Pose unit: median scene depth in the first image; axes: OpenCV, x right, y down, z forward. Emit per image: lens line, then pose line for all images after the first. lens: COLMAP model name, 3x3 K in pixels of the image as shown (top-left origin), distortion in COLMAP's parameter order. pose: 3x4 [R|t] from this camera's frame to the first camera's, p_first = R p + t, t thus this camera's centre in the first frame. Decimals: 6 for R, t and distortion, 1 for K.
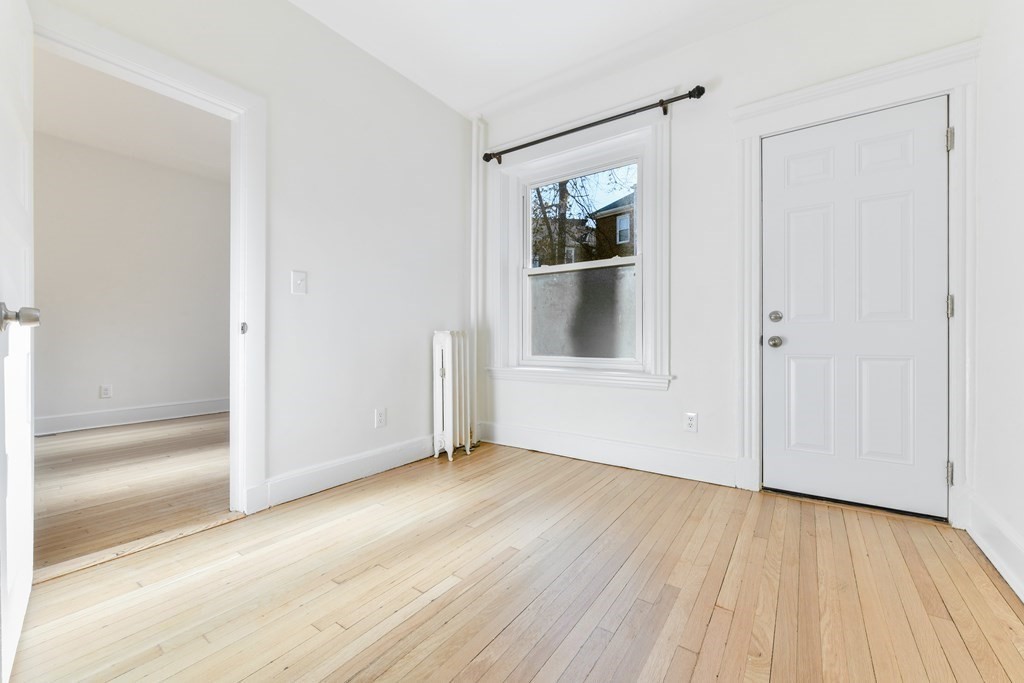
lens RADIAL K [[412.0, 0, 517.6], [0, 412.0, 339.6], [0, 0, 1]] dist [0.001619, 0.000092]
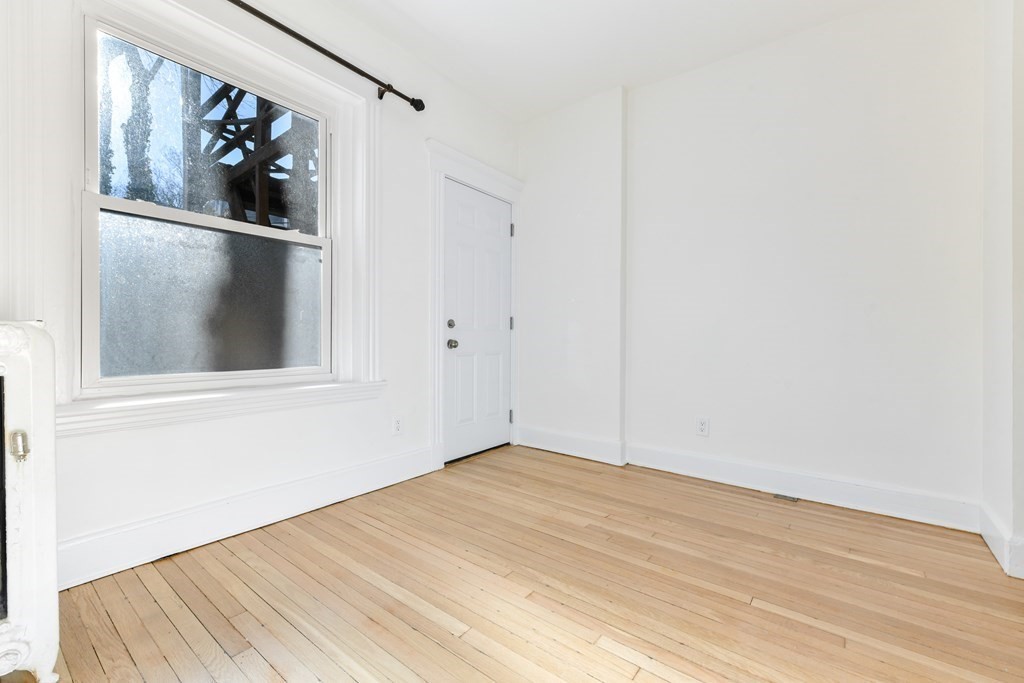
lens RADIAL K [[419.6, 0, 512.0], [0, 419.6, 341.5], [0, 0, 1]] dist [0.000490, 0.000092]
pose [[0.056605, -0.005962, 0.998379, -0.642696], [-0.004628, 0.999970, 0.006234, -0.011100], [-0.998386, -0.004974, 0.056575, 0.740174]]
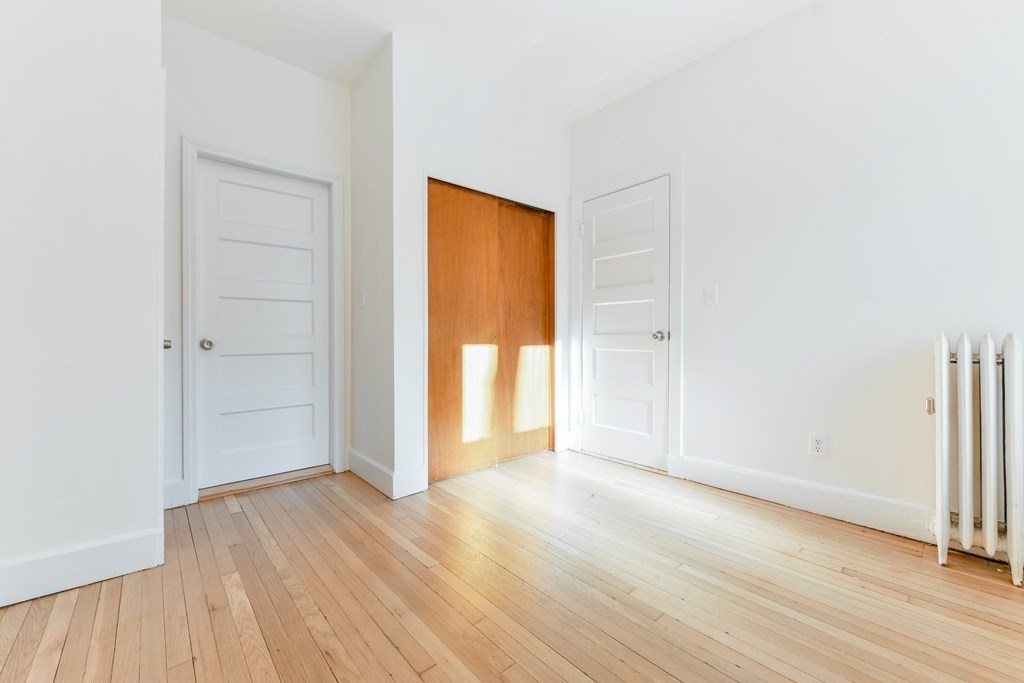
lens RADIAL K [[412.0, 0, 517.6], [0, 412.0, 339.6], [0, 0, 1]] dist [0.001619, 0.000092]
pose [[-0.225963, 0.003617, -0.974129, 0.662355], [-0.001974, 0.999989, 0.004171, -0.017462], [0.974134, 0.002865, -0.225953, 0.717711]]
